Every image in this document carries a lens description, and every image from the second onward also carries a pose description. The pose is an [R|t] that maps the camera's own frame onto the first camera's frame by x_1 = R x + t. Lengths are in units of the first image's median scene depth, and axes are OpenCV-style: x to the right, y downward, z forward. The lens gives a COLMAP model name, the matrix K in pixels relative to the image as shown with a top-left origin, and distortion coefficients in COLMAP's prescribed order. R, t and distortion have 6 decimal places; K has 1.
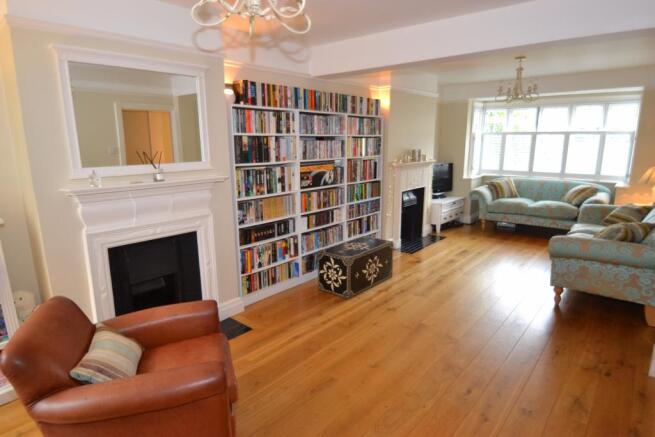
lens RADIAL K [[381.2, 0, 327.5], [0, 381.2, 218.5], [0, 0, 1]] dist [-0.005472, -0.002000]
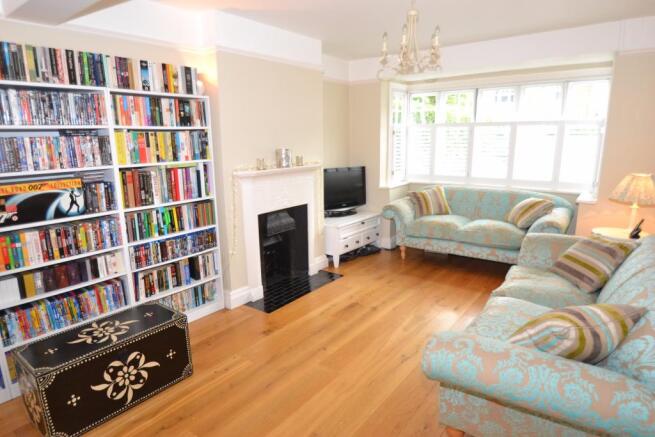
lens RADIAL K [[385.0, 0, 327.5], [0, 385.0, 218.5], [0, 0, 1]] dist [-0.020992, -0.000268]
pose [[0.998836, -0.017809, 0.044831, 0.304466], [0.017577, 0.999830, 0.005565, -0.069770], [-0.044922, -0.004770, 0.998979, 0.365931]]
